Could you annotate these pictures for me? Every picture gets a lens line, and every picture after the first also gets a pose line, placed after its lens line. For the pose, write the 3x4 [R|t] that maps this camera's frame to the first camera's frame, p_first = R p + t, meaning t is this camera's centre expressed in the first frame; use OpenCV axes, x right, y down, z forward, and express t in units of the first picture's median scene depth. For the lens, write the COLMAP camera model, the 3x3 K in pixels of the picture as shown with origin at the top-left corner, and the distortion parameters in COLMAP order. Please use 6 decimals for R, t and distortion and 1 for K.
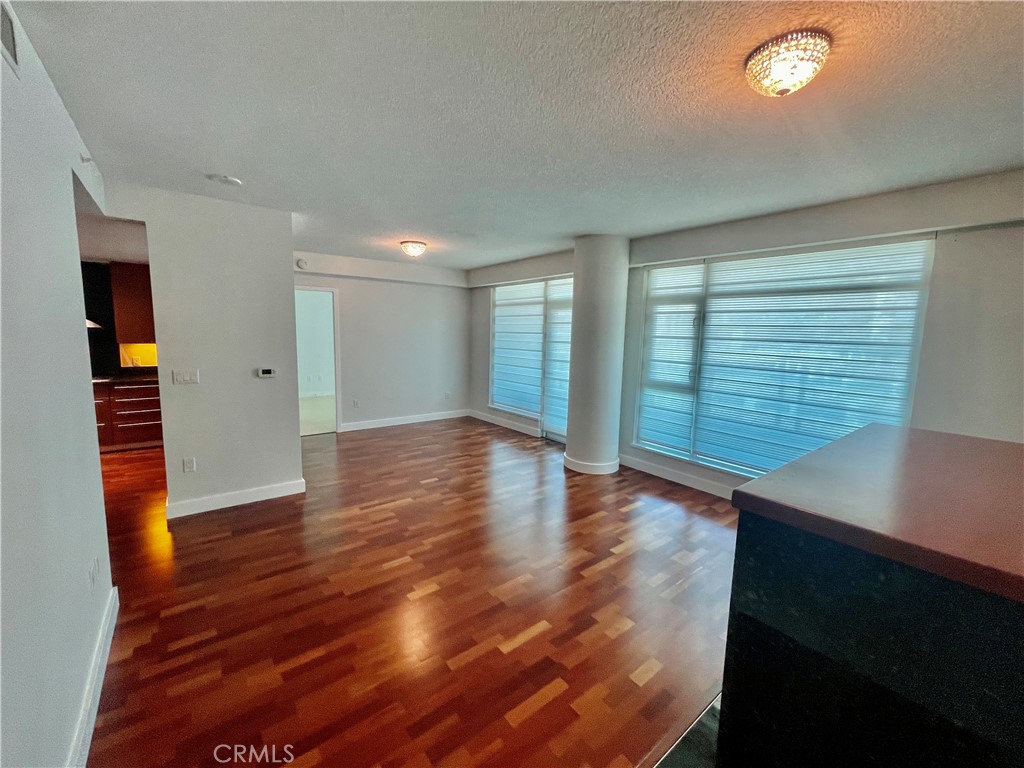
lens RADIAL K [[414.9, 0, 519.6], [0, 414.9, 386.4], [0, 0, 1]] dist [0.003137, -0.001701]
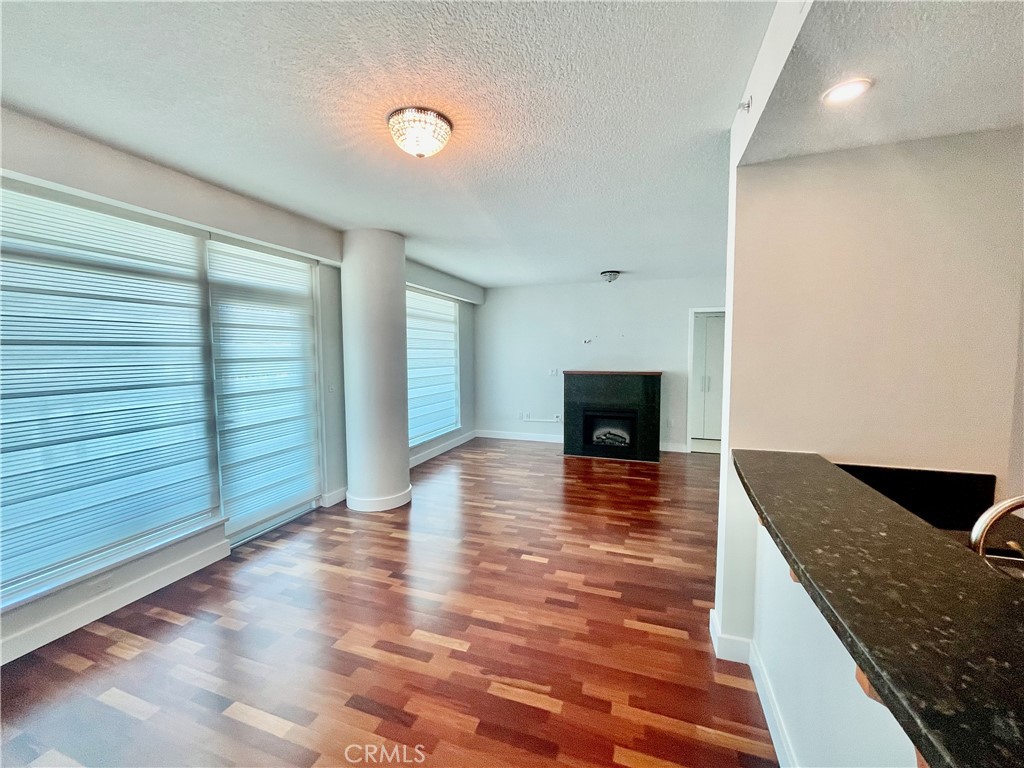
lens RADIAL K [[414.9, 0, 507.6], [0, 414.9, 378.3], [0, 0, 1]] dist [0.003137, -0.001701]
pose [[-0.522997, -0.080643, 0.848511, -0.896418], [0.104416, 0.981954, 0.157684, -0.214905], [-0.845914, 0.171066, -0.505139, 1.584090]]
